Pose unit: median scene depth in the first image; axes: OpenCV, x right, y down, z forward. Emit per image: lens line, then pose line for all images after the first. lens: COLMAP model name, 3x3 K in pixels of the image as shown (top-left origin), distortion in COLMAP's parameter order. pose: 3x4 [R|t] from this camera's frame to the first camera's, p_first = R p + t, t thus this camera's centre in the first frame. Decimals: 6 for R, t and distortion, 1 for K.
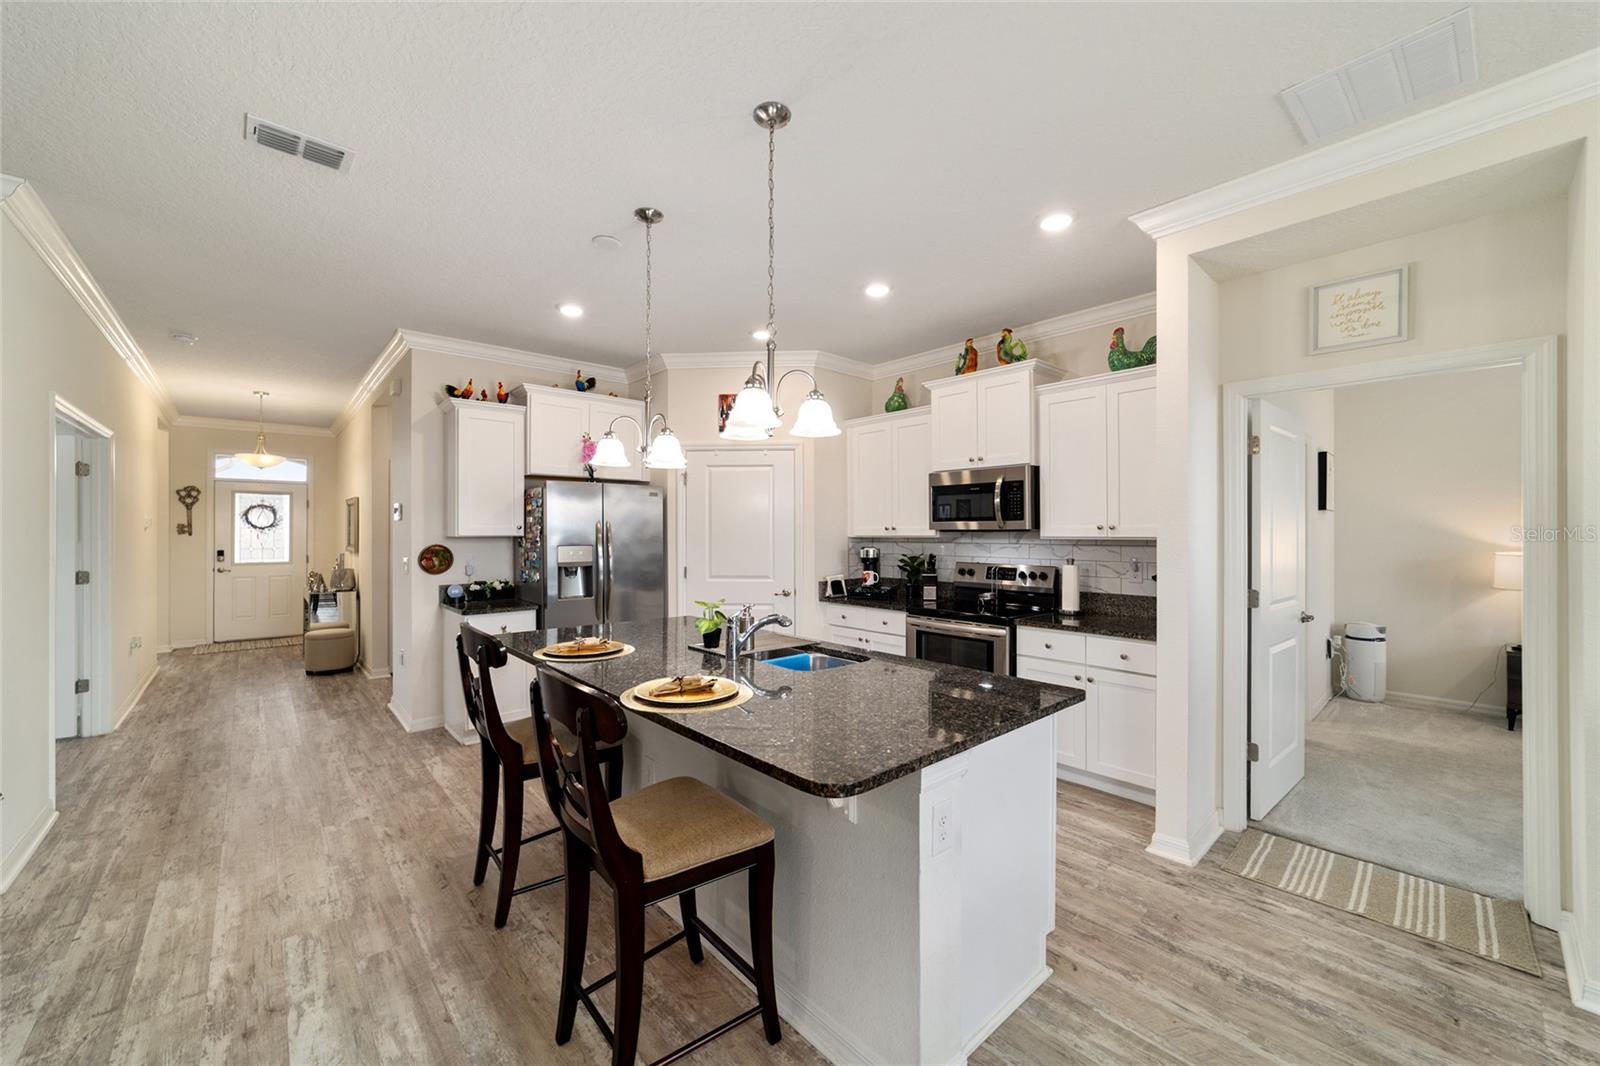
lens RADIAL K [[616.2, 0, 798.8], [0, 616.2, 528.8], [0, 0, 1]] dist [-0.015672, 0.006816]
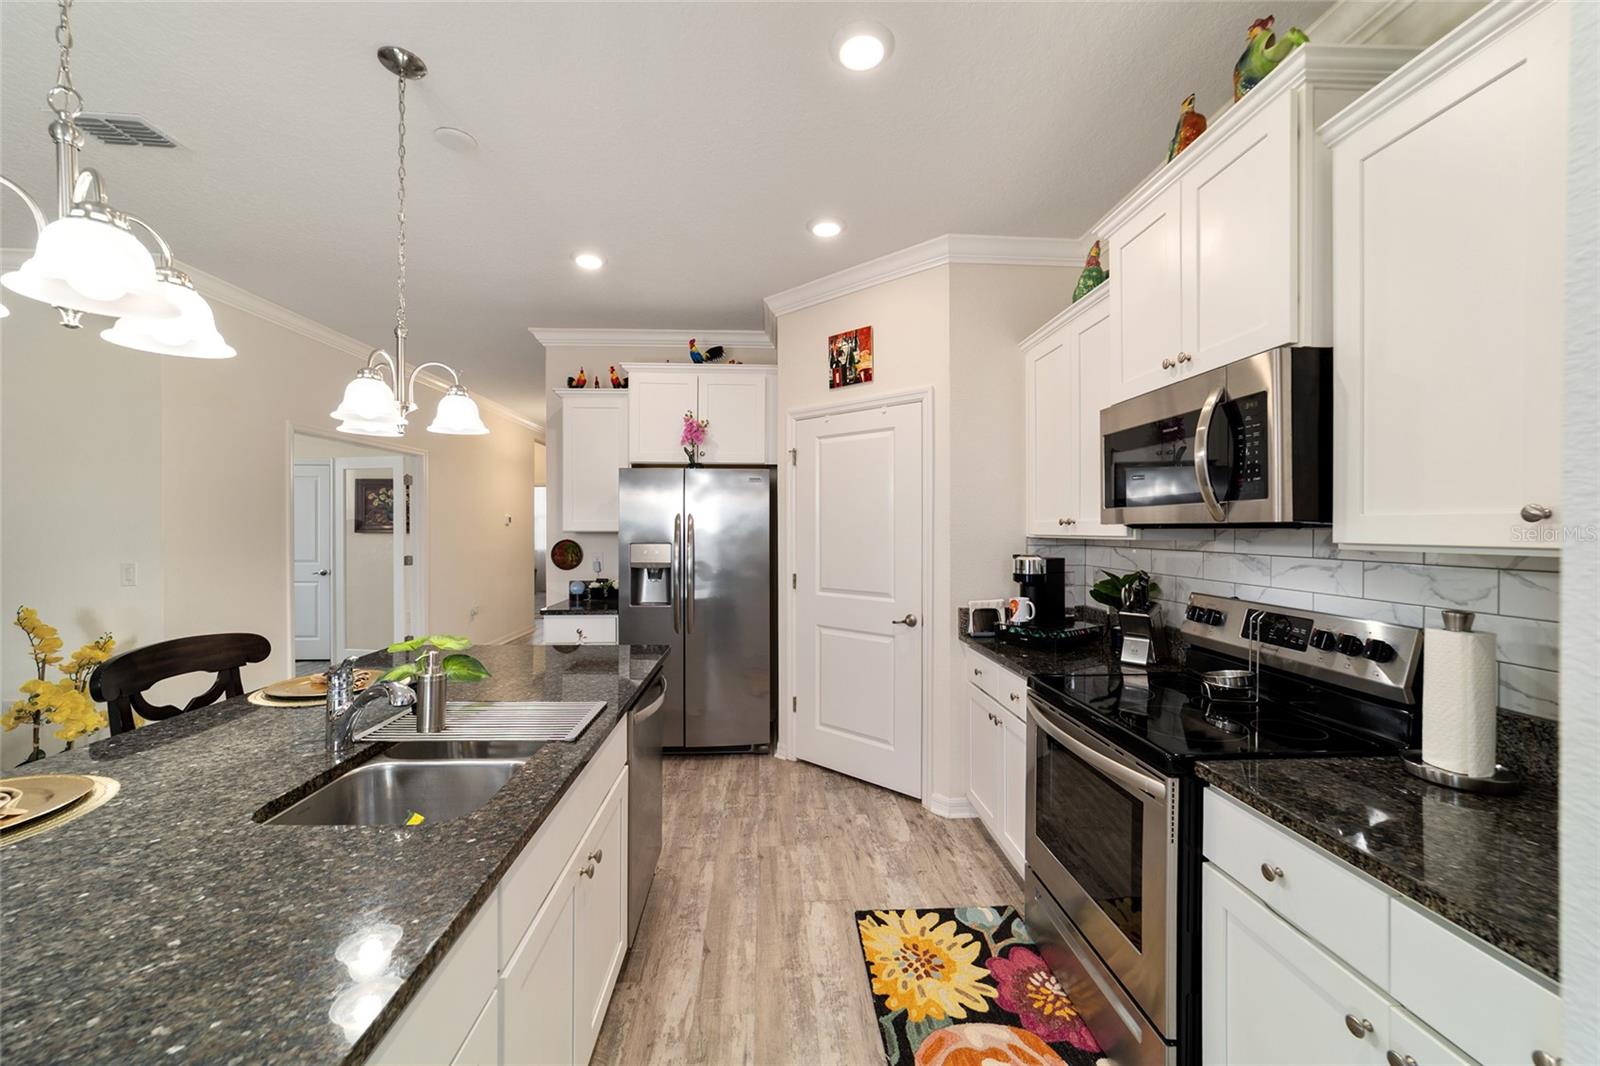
lens RADIAL K [[616.2, 0, 796.1], [0, 616.2, 529.7], [0, 0, 1]] dist [-0.015672, 0.006816]
pose [[0.779655, 0.004348, -0.626194, 0.324324], [0.000501, 0.999971, 0.007566, 0.002081], [0.626209, -0.006213, 0.779631, 0.459421]]
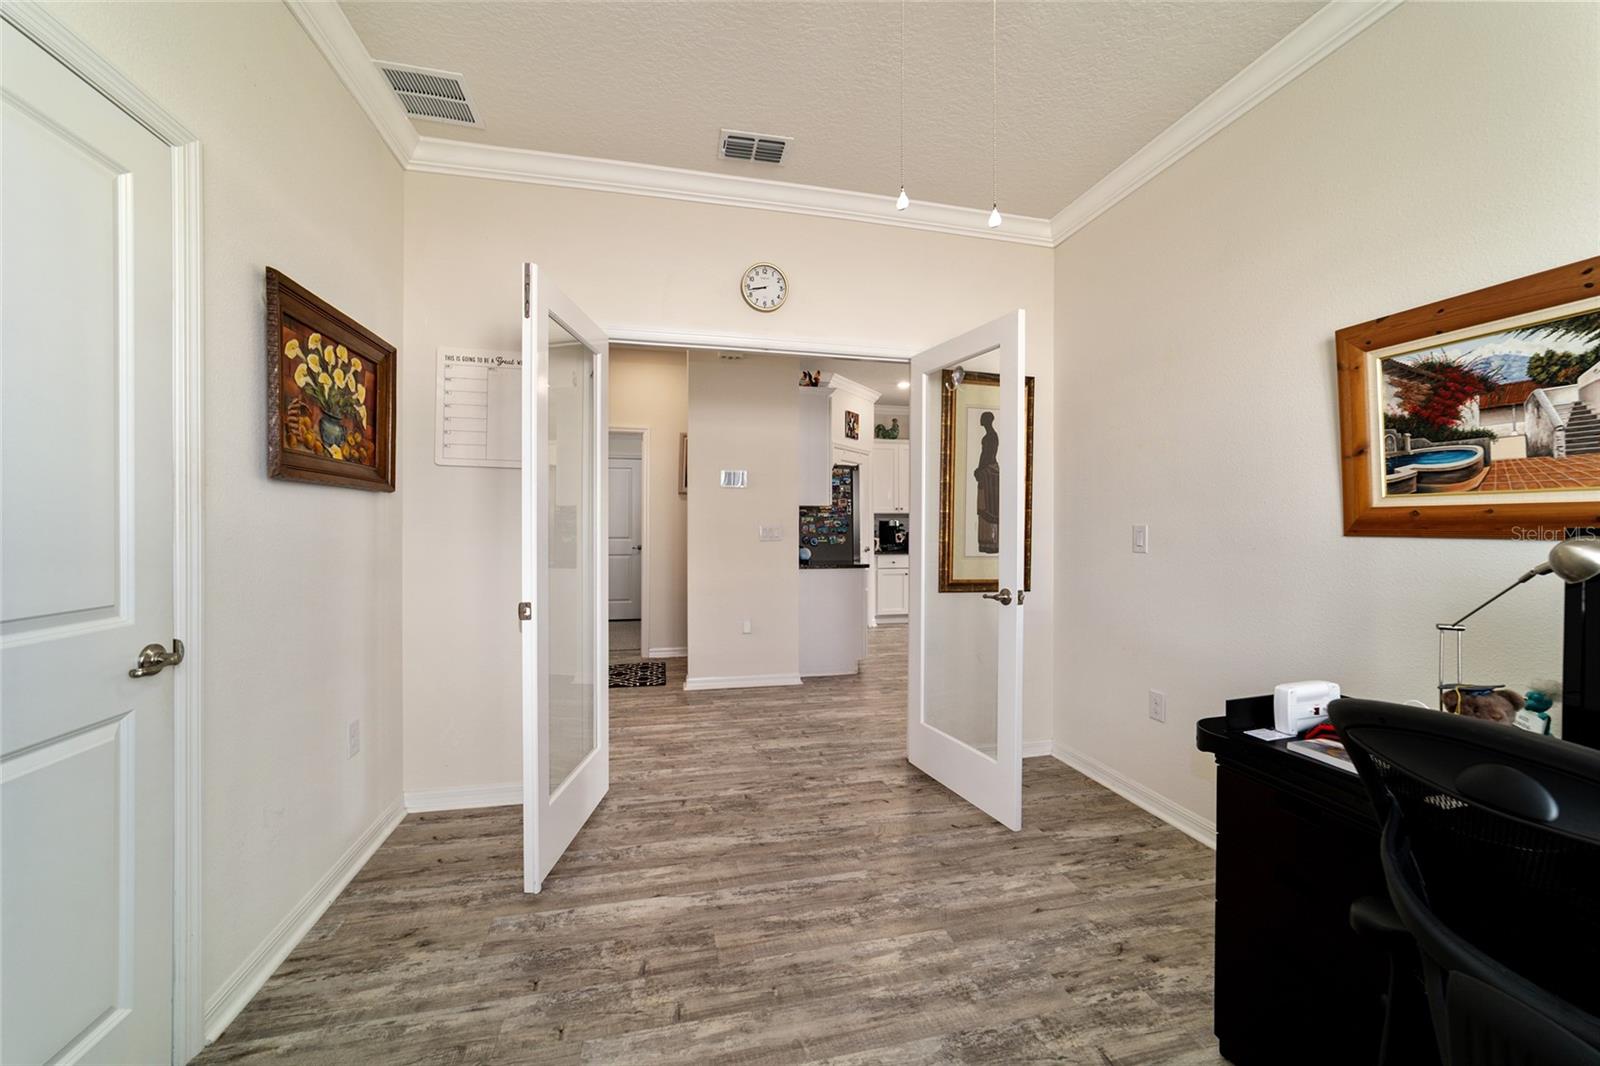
lens RADIAL K [[607.9, 0, 801.9], [0, 607.9, 546.2], [0, 0, 1]] dist [-0.029751, -0.000162]
pose [[0.469896, -0.029651, 0.882224, -1.559360], [-0.003308, 0.999370, 0.035350, 0.047703], [-0.882716, -0.019529, 0.469501, 0.483468]]
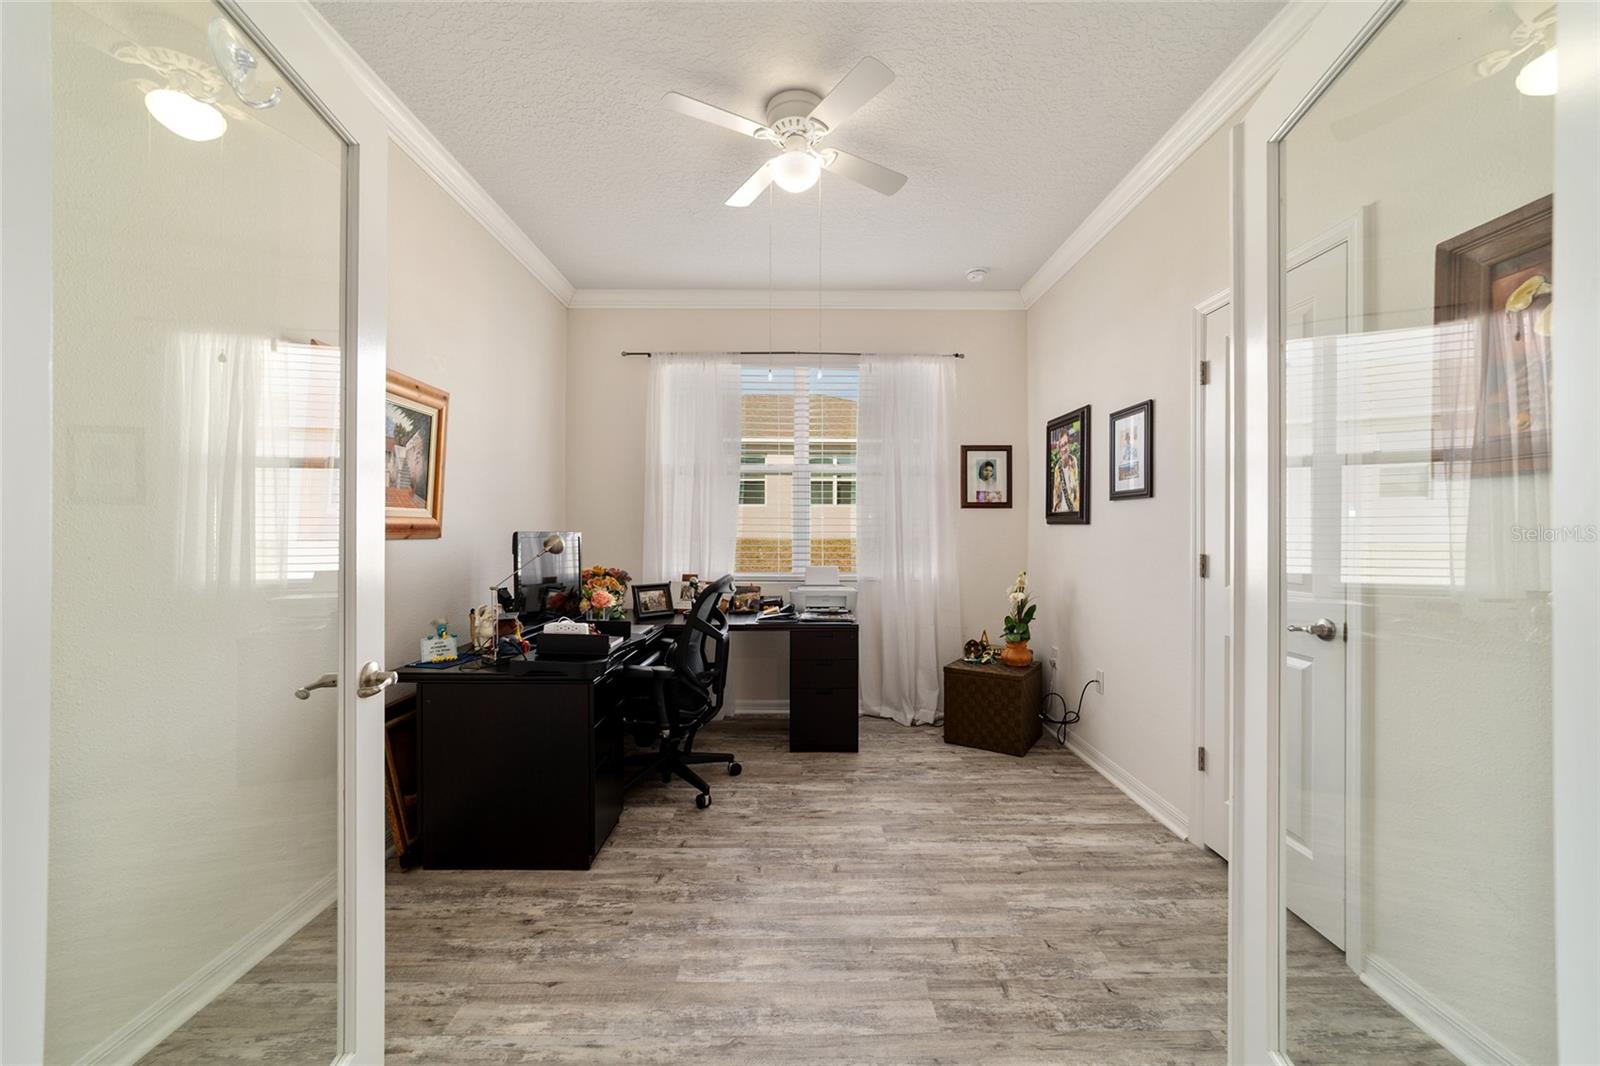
lens RADIAL K [[616.2, 0, 797.7], [0, 616.2, 529.9], [0, 0, 1]] dist [-0.015672, 0.006816]
pose [[-0.661832, 0.001492, -0.749651, -0.920087], [0.001568, 0.999999, 0.000606, 0.045907], [0.749651, -0.000774, -0.661833, 0.895074]]
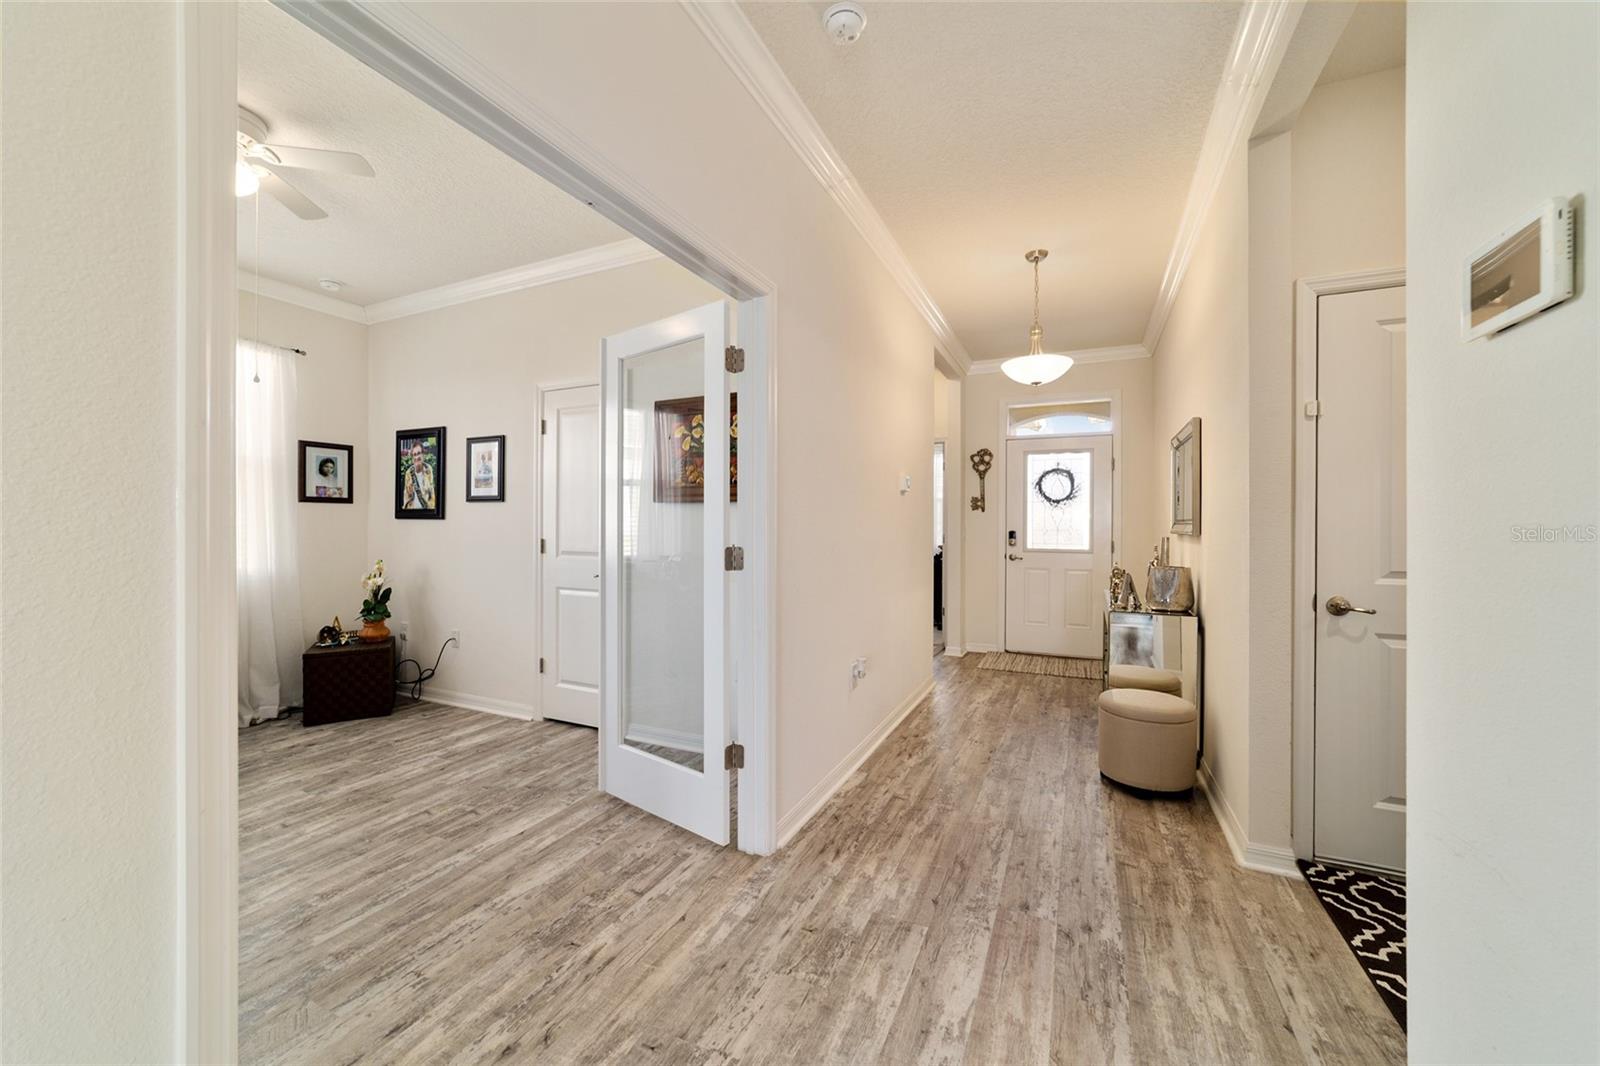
lens RADIAL K [[616.2, 0, 797.8], [0, 616.2, 523.4], [0, 0, 1]] dist [-0.015672, 0.006816]
pose [[0.394543, 0.000048, -0.918878, -0.613900], [-0.001670, 0.999998, -0.000665, 0.046368], [0.918876, 0.001796, 0.394542, 0.795525]]
